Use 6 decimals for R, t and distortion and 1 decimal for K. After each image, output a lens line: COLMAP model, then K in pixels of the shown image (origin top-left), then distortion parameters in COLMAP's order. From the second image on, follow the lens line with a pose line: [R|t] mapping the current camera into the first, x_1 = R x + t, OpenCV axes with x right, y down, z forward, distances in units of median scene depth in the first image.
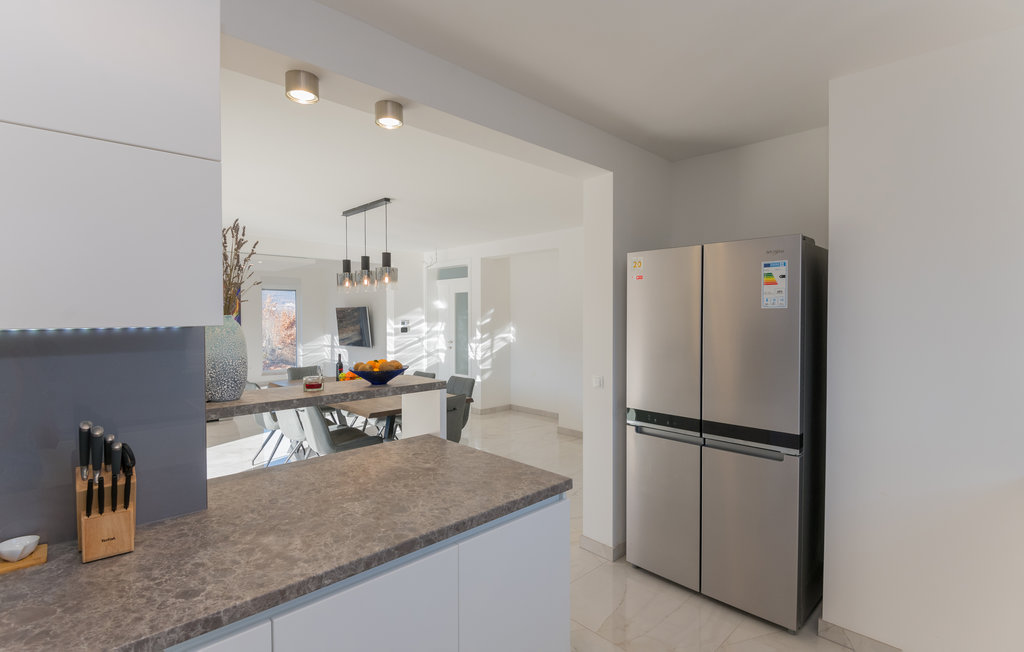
lens RADIAL K [[474.3, 0, 510.6], [0, 474.3, 323.5], [0, 0, 1]] dist [-0.002541, -0.000384]
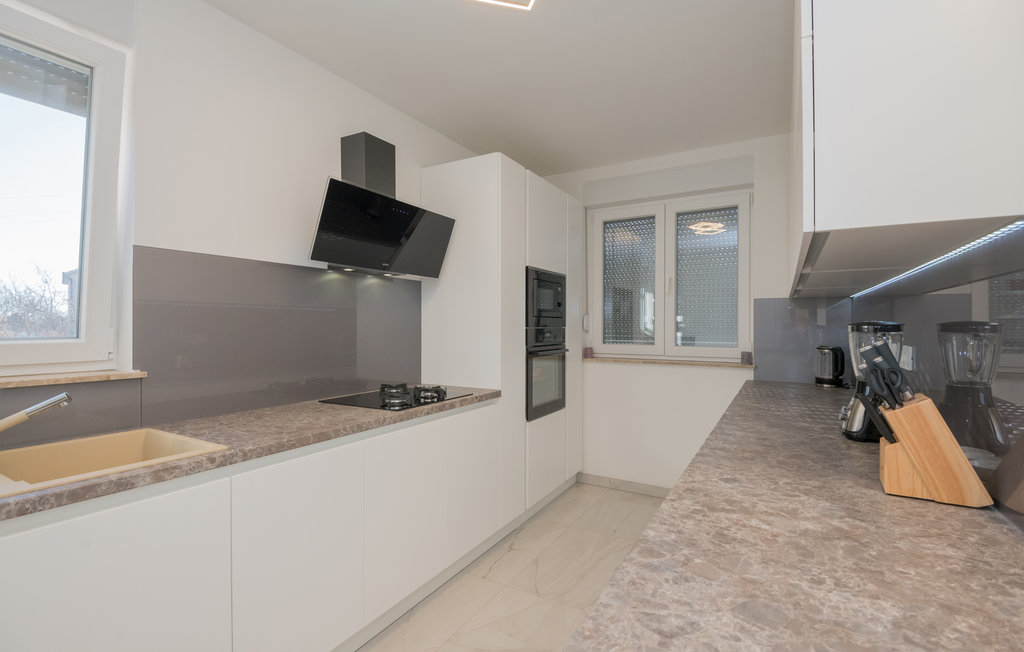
lens RADIAL K [[474.3, 0, 511.3], [0, 474.3, 325.0], [0, 0, 1]] dist [-0.002541, -0.000384]
pose [[-0.960514, -0.002384, -0.278222, 0.114073], [-0.005739, 0.999920, 0.011244, 0.156142], [0.278173, 0.012397, -0.960451, 1.590734]]
